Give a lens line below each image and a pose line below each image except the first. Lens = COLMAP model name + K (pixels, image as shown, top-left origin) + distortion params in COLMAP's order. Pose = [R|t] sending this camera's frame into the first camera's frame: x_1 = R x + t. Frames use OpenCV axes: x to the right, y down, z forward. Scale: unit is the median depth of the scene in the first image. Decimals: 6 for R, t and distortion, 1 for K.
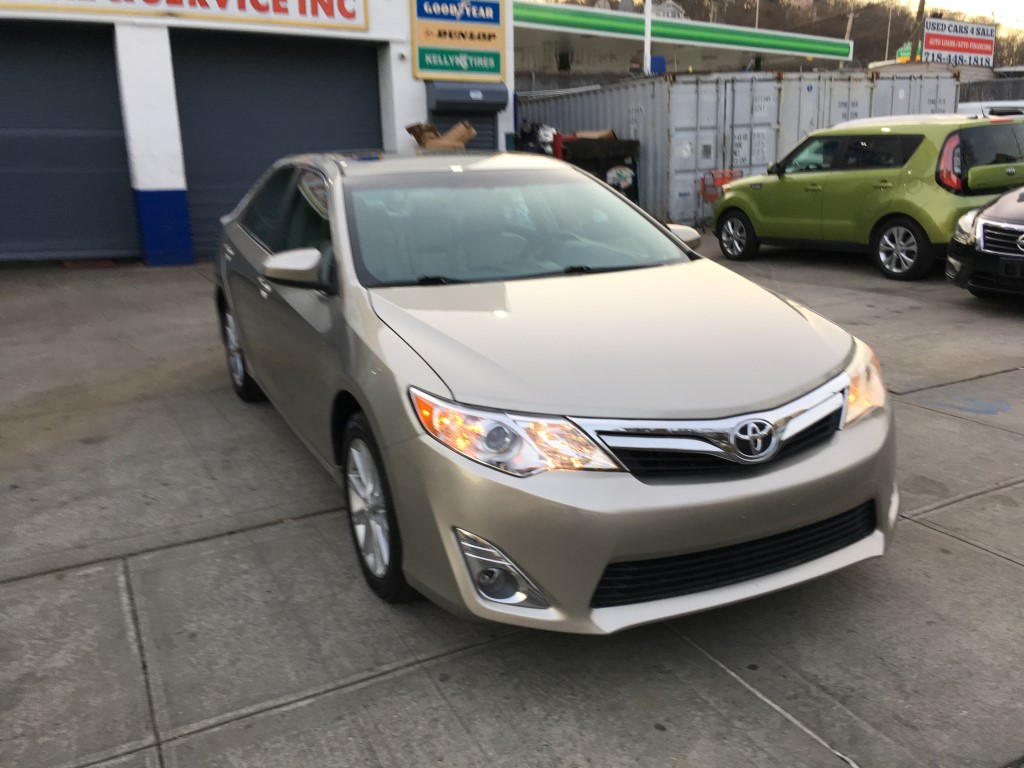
lens RADIAL K [[865.2, 0, 512.0], [0, 865.2, 384.0], [0, 0, 1]] dist [0.141085, -0.223707]
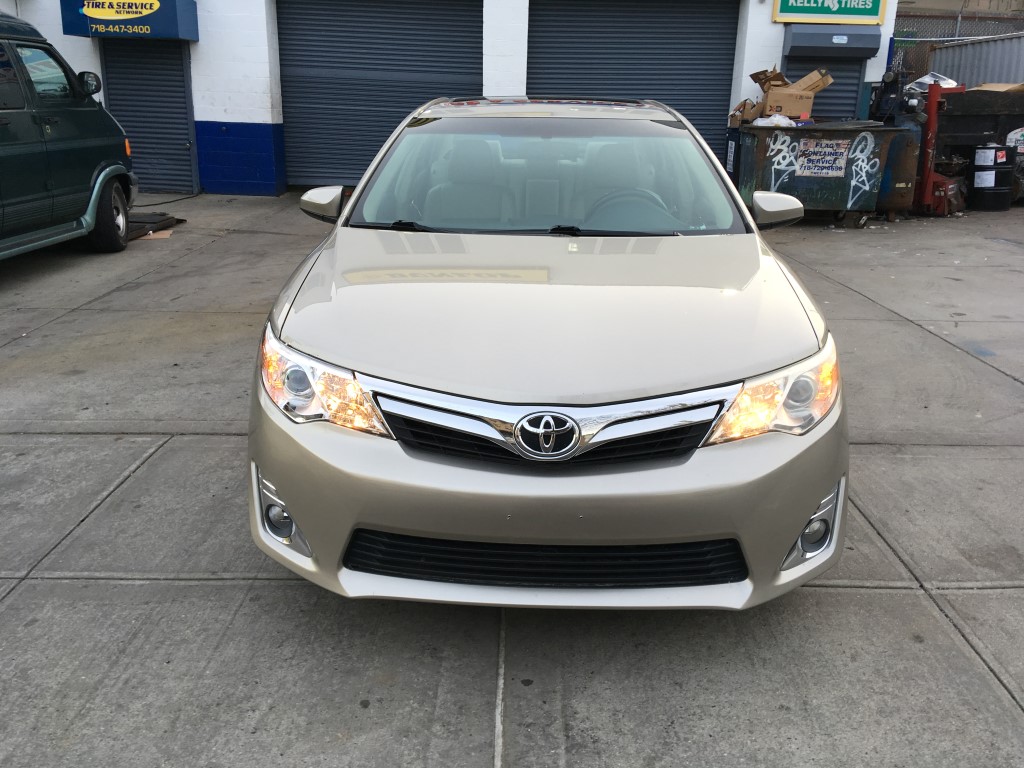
lens RADIAL K [[859.2, 0, 510.1], [0, 859.2, 379.2], [0, 0, 1]] dist [0.133569, -0.206768]
pose [[0.884113, 0.172812, -0.434143, 0.396563], [-0.150763, 0.984907, 0.085022, -0.039045], [0.442284, -0.009716, 0.896823, 0.130124]]
